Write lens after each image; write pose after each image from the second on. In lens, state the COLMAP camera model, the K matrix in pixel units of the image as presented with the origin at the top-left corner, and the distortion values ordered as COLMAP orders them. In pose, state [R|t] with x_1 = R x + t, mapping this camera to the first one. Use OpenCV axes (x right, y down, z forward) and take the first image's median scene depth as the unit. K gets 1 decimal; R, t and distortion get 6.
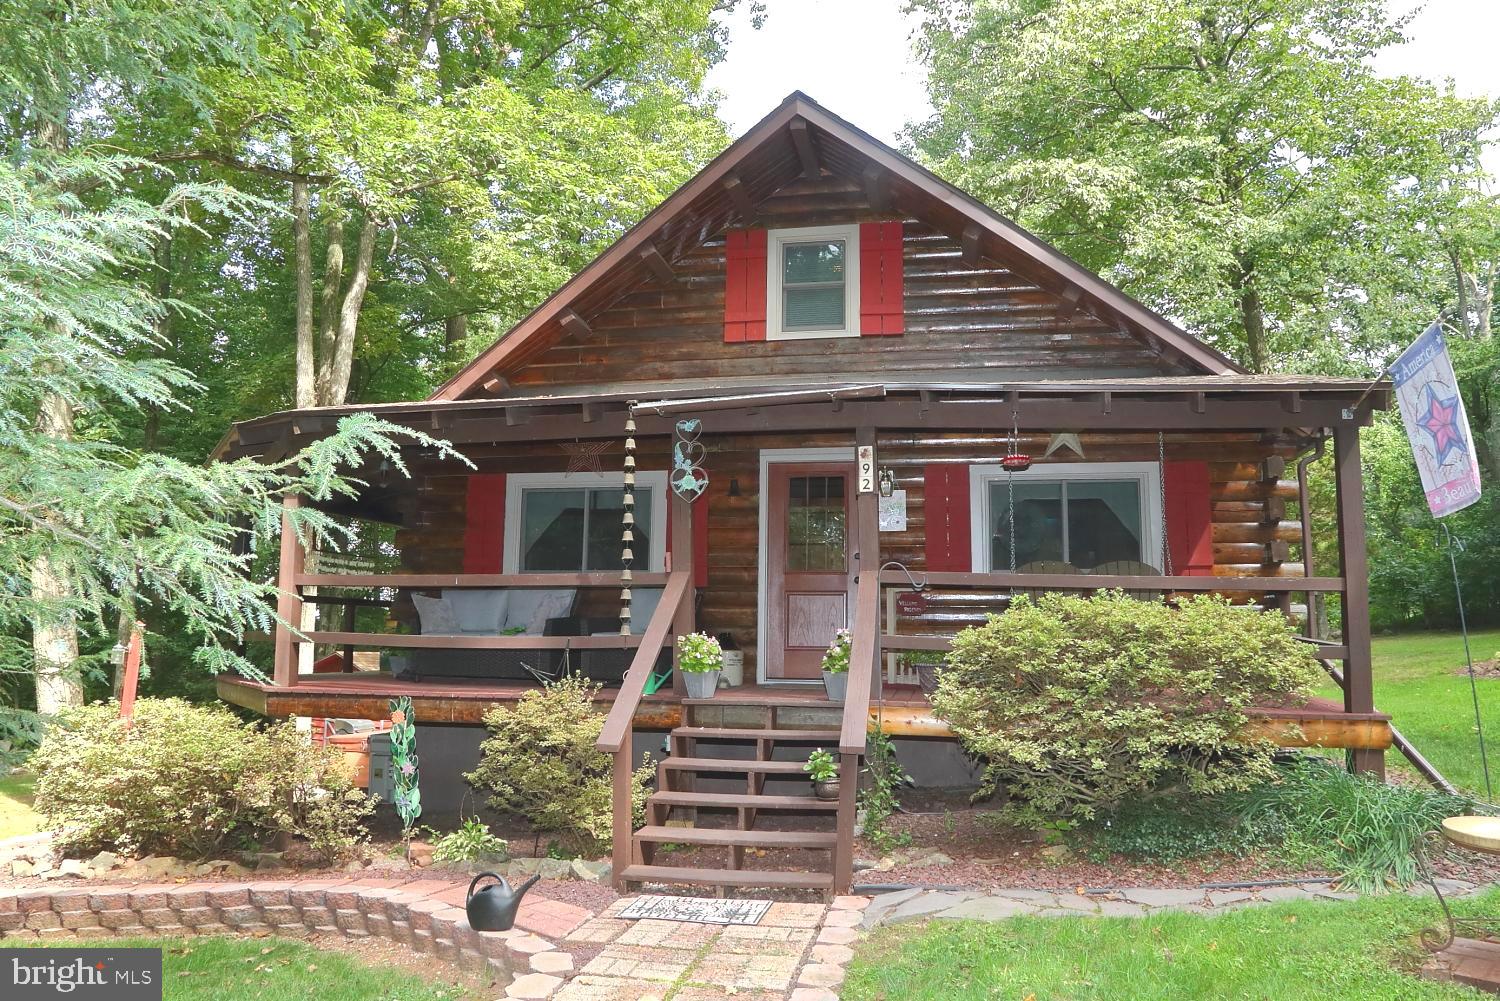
lens RADIAL K [[1081.5, 0, 750.0], [0, 1081.5, 500.5], [0, 0, 1]] dist [-0.123169, 0.060175]
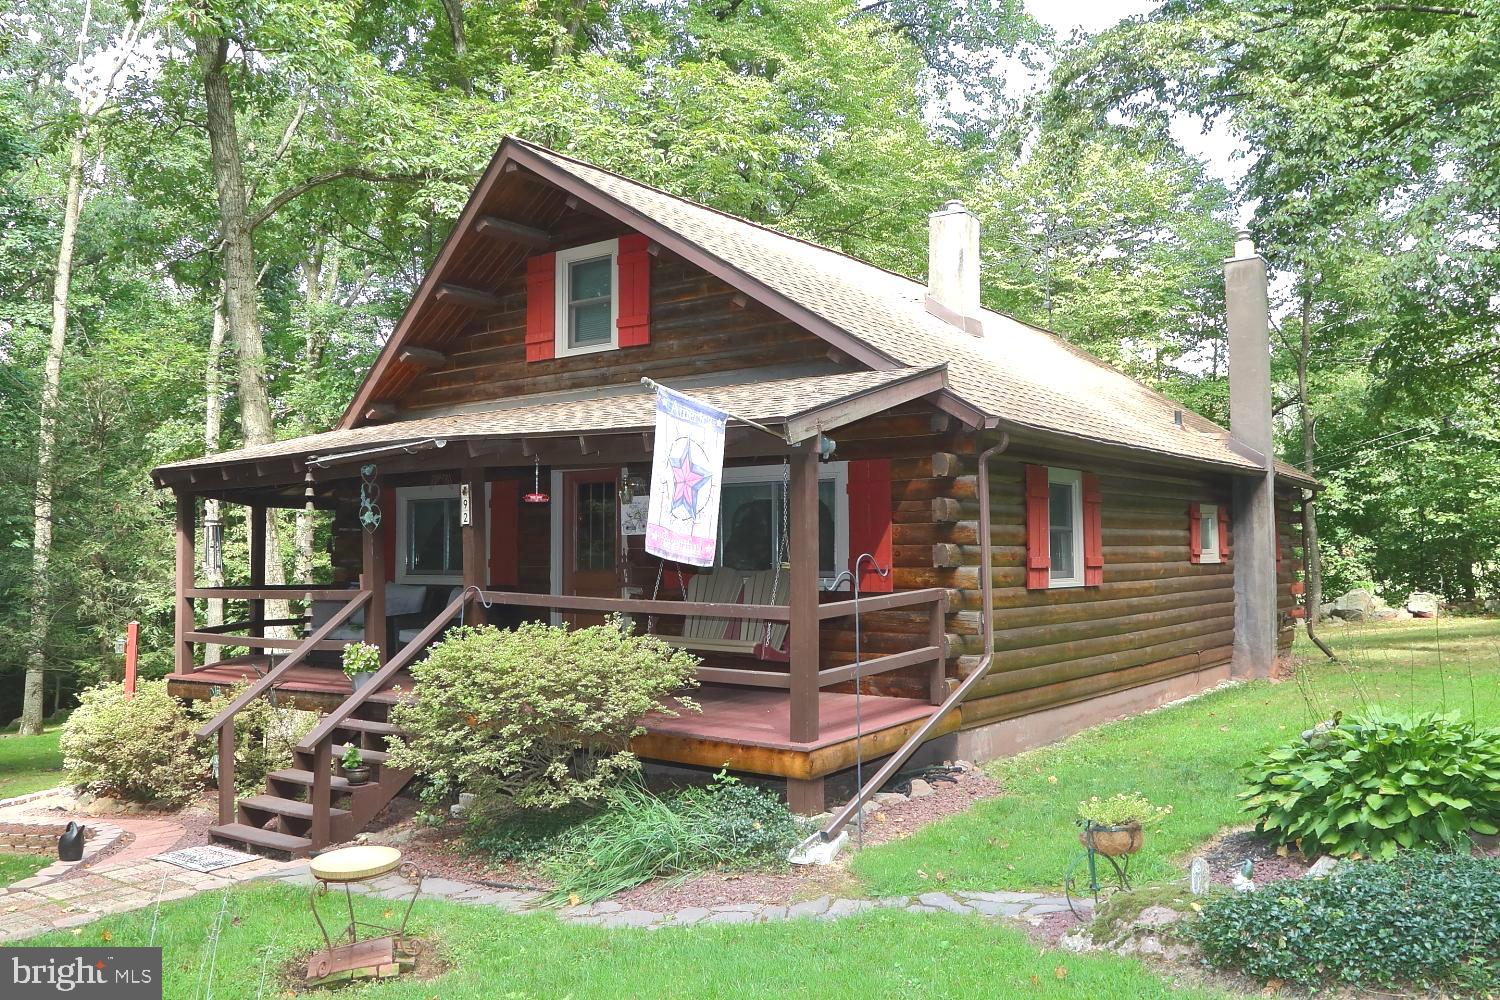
lens RADIAL K [[1229.7, 0, 742.6], [0, 1229.7, 538.8], [0, 0, 1]] dist [-0.058658, 0.044935]
pose [[0.906892, -0.025745, -0.420575, 0.722498], [0.072649, 0.992738, 0.095886, -0.075348], [0.415052, -0.117513, 0.902177, -0.058570]]
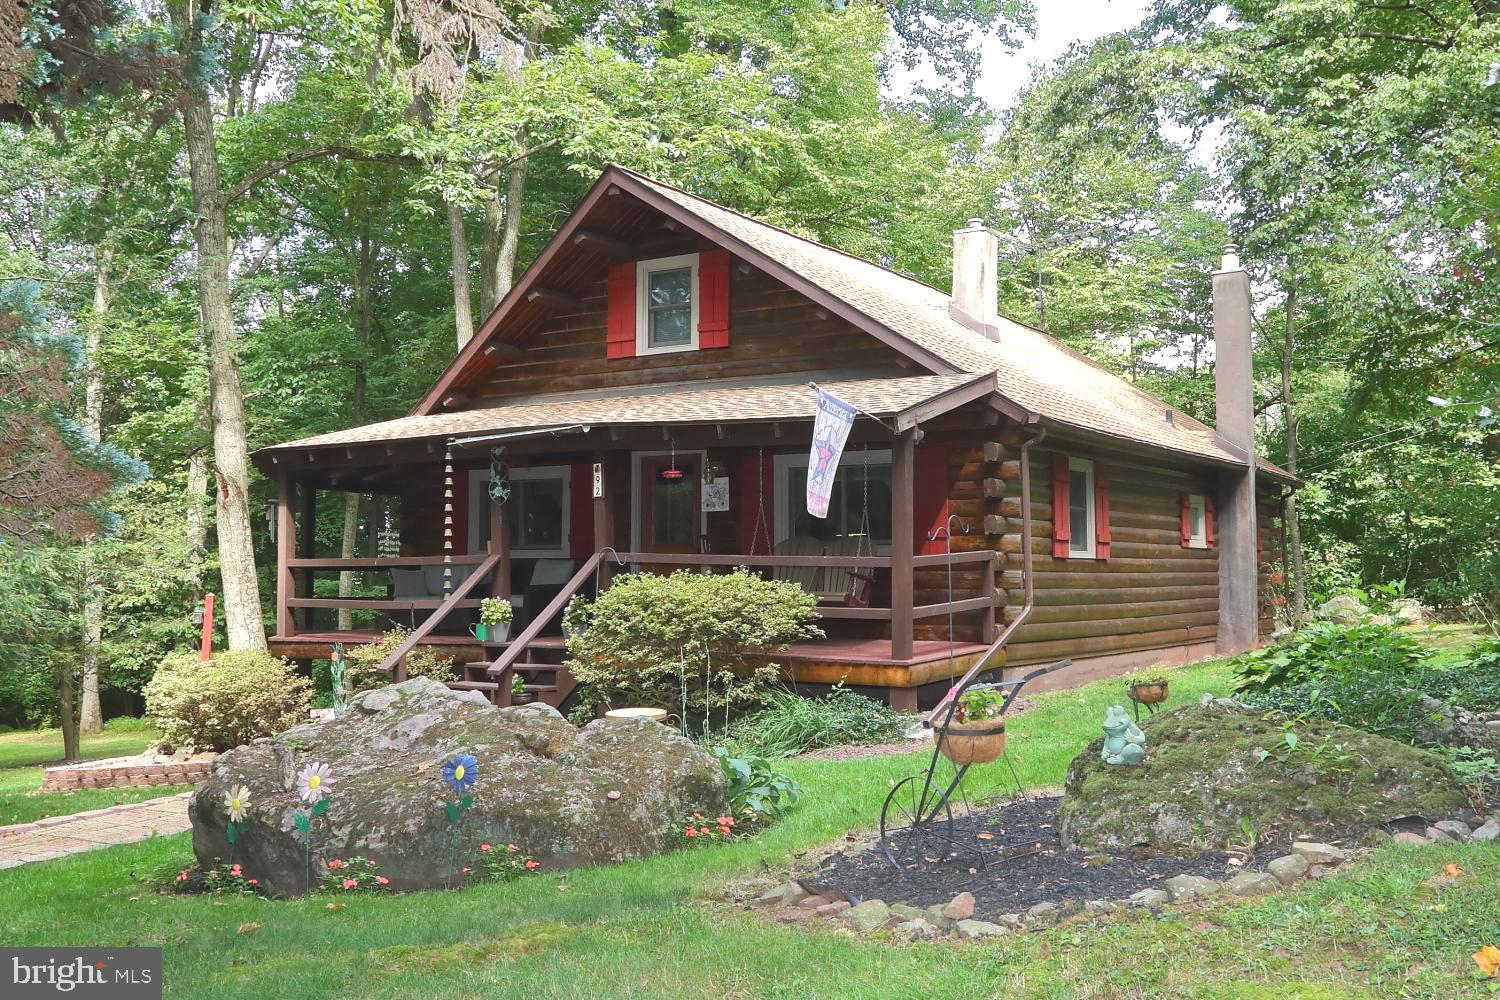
lens RADIAL K [[1469.1, 0, 756.4], [0, 1469.1, 527.0], [0, 0, 1]] dist [0.001826, -0.002019]
pose [[0.938805, -0.025076, -0.343536, 0.735821], [0.056840, 0.994952, 0.082708, -0.088301], [0.339727, -0.097173, 0.935491, -0.553519]]
